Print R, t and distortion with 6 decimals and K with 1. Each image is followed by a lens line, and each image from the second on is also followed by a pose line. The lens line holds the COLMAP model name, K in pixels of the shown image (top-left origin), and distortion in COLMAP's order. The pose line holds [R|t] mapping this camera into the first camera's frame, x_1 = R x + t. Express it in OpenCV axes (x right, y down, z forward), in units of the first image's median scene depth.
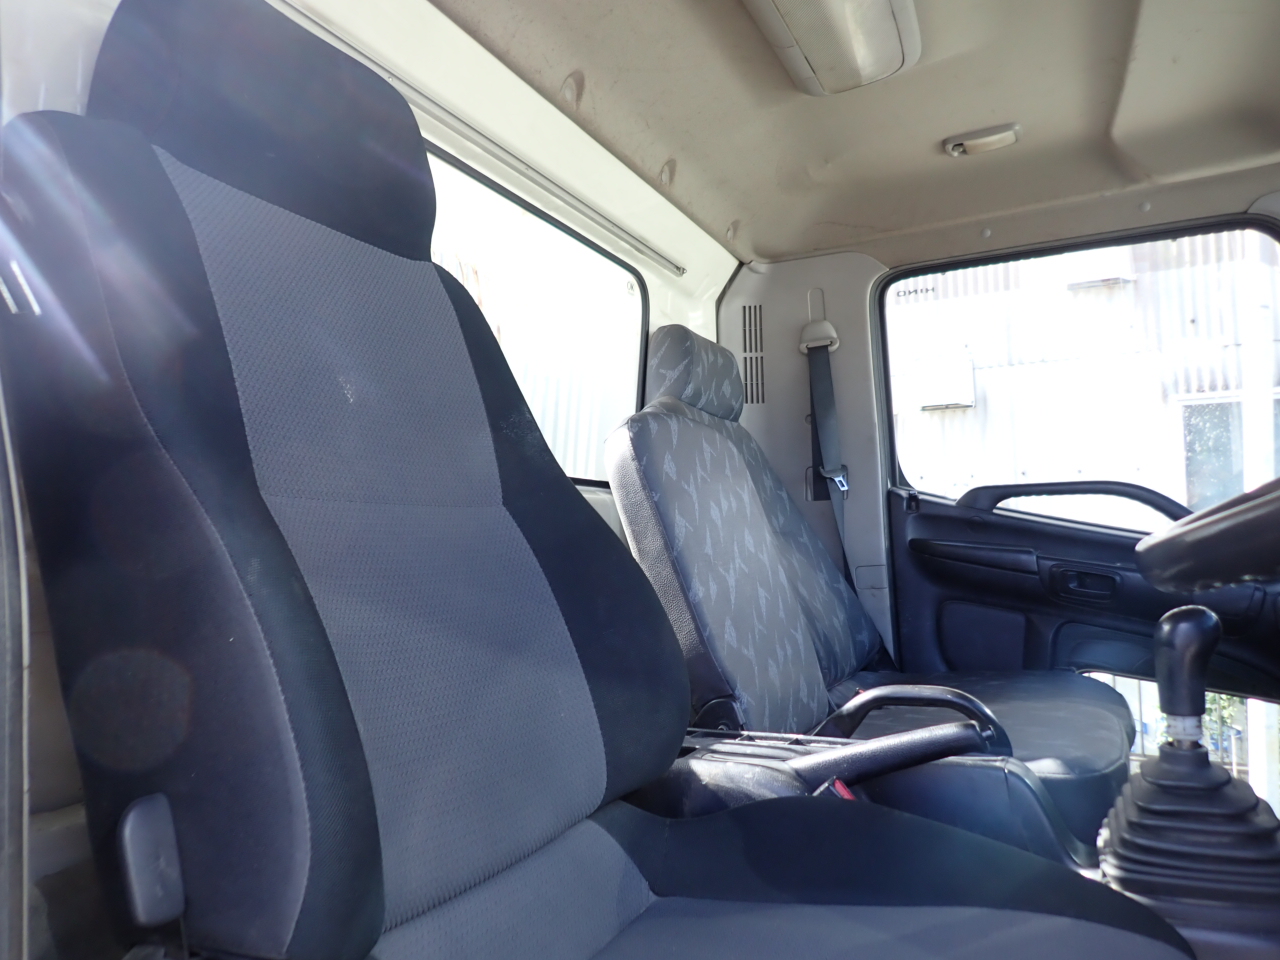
lens RADIAL K [[938.2, 0, 637.0], [0, 938.2, 475.4], [0, 0, 1]] dist [-0.001612, -0.003034]
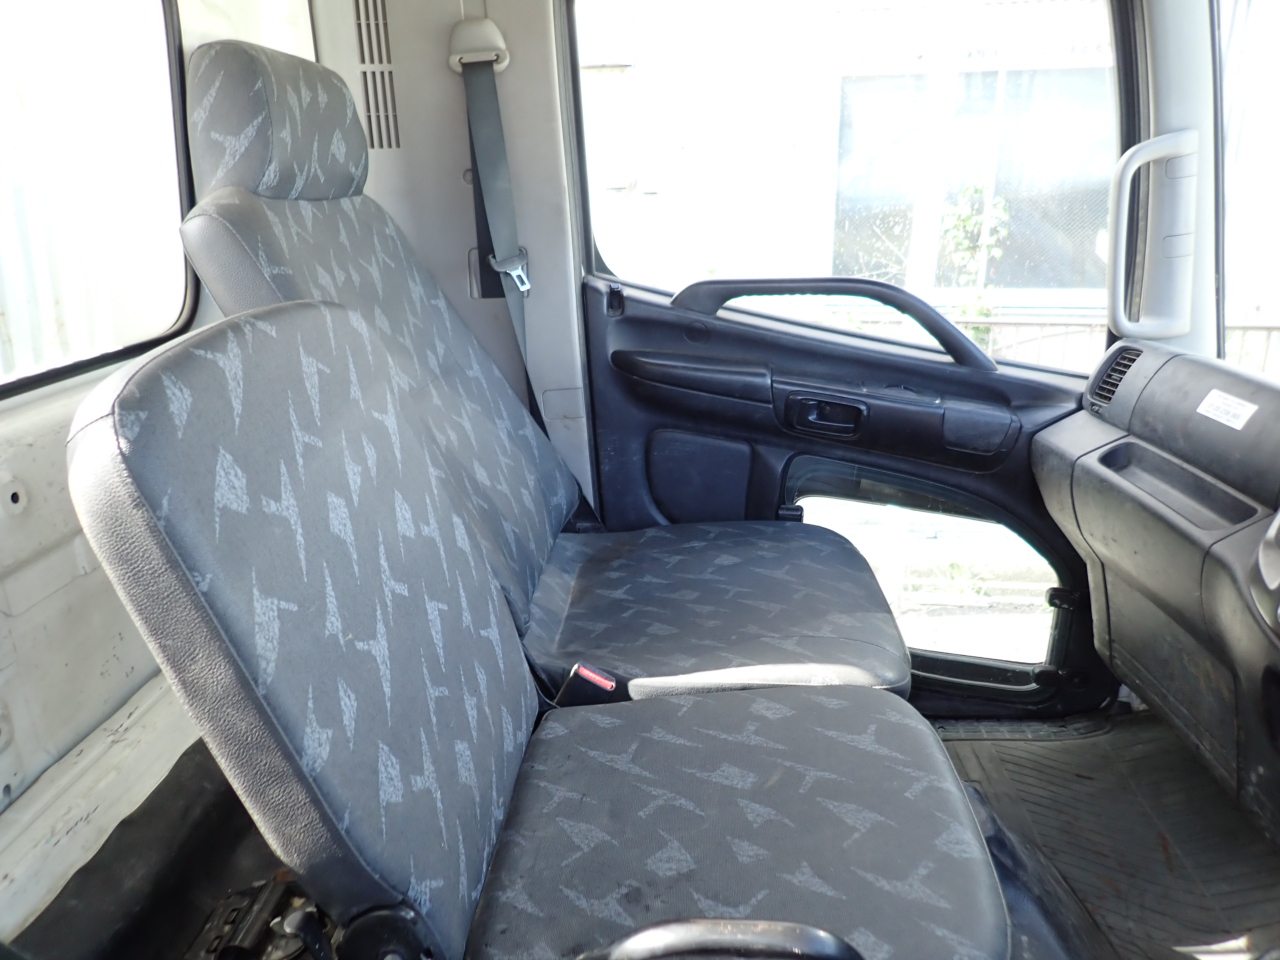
lens RADIAL K [[938.2, 0, 637.0], [0, 938.2, 475.4], [0, 0, 1]] dist [-0.001612, -0.003034]
pose [[0.931308, -0.120721, 0.343645, 0.039885], [-0.014808, 0.930147, 0.366889, -0.118855], [-0.363932, -0.346775, 0.864465, 0.316046]]
